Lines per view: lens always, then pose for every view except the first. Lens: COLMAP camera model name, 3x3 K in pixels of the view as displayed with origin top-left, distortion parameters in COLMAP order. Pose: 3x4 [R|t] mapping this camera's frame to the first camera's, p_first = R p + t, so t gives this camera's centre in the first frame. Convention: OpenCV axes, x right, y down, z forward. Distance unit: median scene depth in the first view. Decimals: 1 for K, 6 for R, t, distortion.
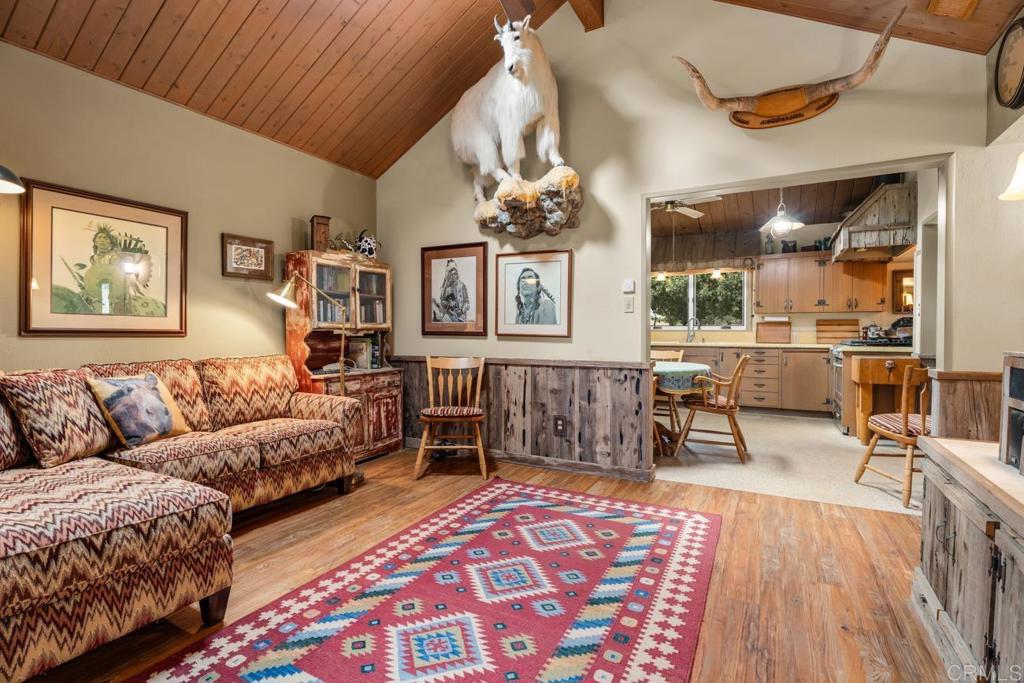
lens RADIAL K [[479.4, 0, 512.0], [0, 479.4, 341.5], [0, 0, 1]] dist [-0.009698, -0.000247]
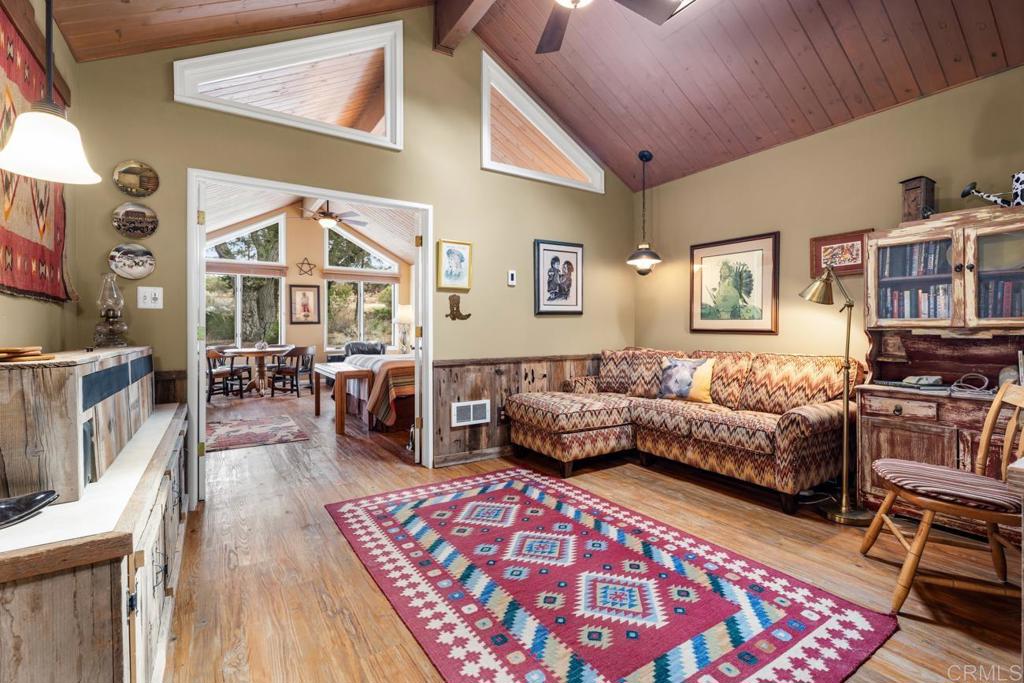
lens RADIAL K [[458.9, 0, 513.5], [0, 458.9, 338.2], [0, 0, 1]] dist [-0.000304, 0.000480]
pose [[-0.471297, 0.018592, -0.881779, 0.815540], [-0.016919, 0.999403, 0.030114, -0.031962], [0.881812, 0.029112, -0.470701, 1.194886]]
